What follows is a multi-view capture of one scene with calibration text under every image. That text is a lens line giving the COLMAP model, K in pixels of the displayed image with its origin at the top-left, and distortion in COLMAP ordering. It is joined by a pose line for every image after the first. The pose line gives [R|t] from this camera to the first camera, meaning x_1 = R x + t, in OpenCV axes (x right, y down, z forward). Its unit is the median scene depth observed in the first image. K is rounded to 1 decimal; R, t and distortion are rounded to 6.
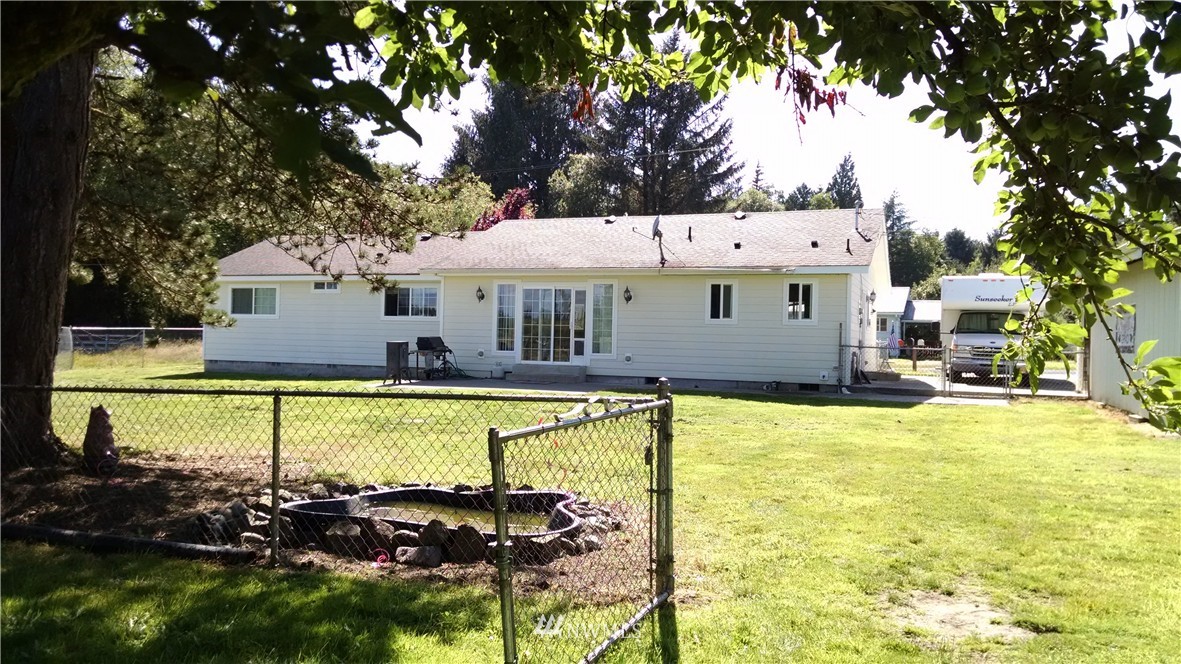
lens RADIAL K [[916.1, 0, 590.5], [0, 916.1, 332.0], [0, 0, 1]] dist [-0.004396, -0.002099]
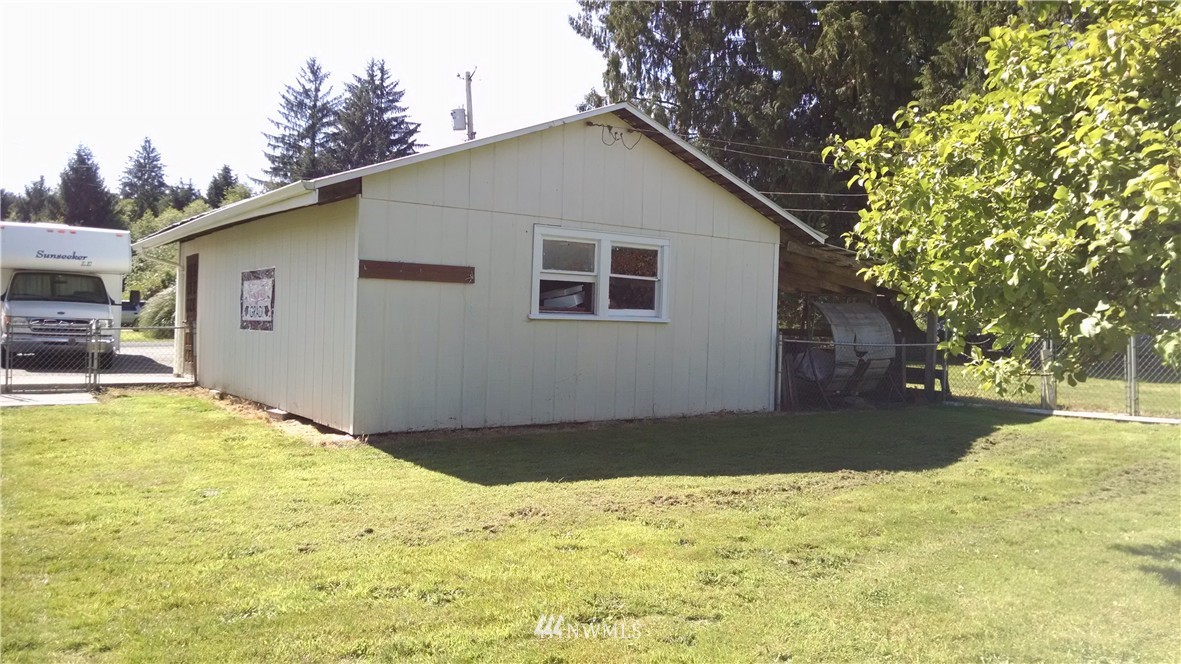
lens RADIAL K [[916.1, 0, 590.5], [0, 916.1, 332.0], [0, 0, 1]] dist [-0.004396, -0.002099]
pose [[0.568578, -0.015251, 0.822488, 0.079821], [-0.015435, 0.999454, 0.029203, -0.001915], [-0.822485, -0.029299, 0.568032, 0.252547]]
